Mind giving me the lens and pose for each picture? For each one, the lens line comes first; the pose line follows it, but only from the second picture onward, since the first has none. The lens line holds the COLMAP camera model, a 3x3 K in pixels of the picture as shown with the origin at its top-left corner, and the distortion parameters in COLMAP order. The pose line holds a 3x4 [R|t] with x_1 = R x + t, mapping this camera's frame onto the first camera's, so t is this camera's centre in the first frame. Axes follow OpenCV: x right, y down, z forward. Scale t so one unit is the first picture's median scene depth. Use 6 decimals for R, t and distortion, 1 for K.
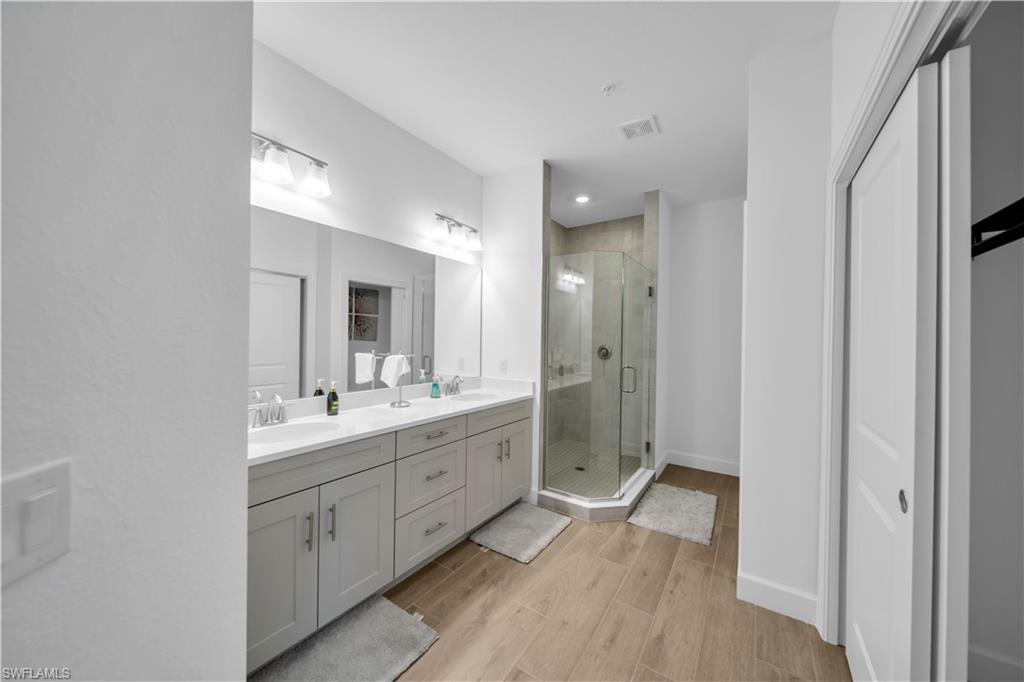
lens RADIAL K [[356.9, 0, 514.6], [0, 356.9, 340.9], [0, 0, 1]] dist [-0.000467, -0.000095]
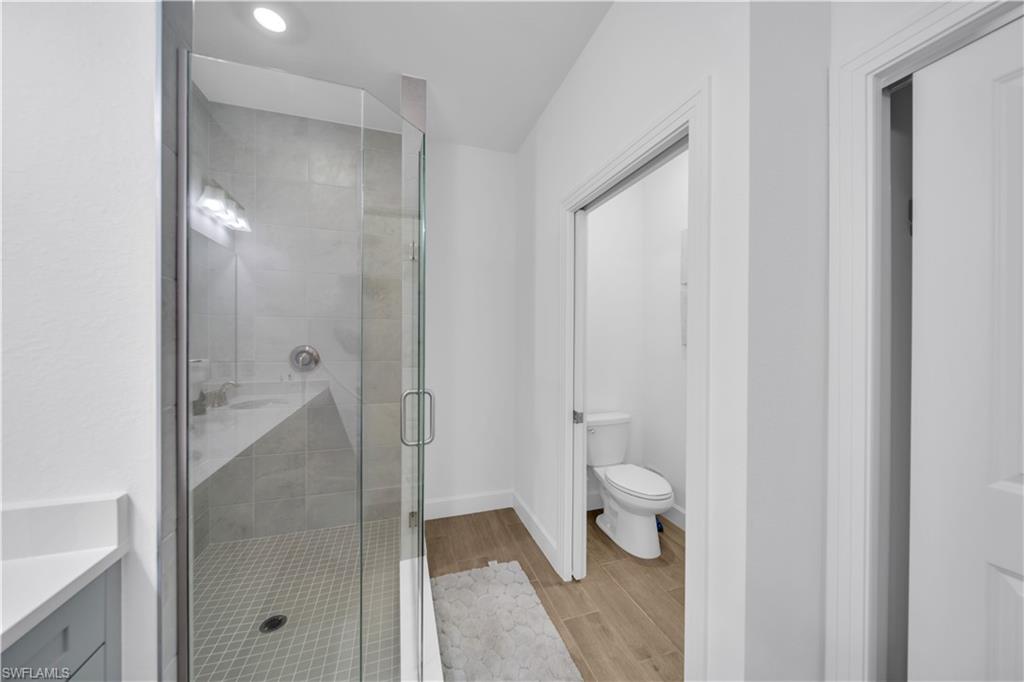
lens RADIAL K [[356.9, 0, 514.6], [0, 356.9, 340.9], [0, 0, 1]] dist [-0.000467, -0.000095]
pose [[0.608154, -0.011906, 0.793730, 0.014616], [0.007443, 0.999929, 0.009296, 0.002782], [-0.793784, 0.000254, 0.608199, 0.410825]]
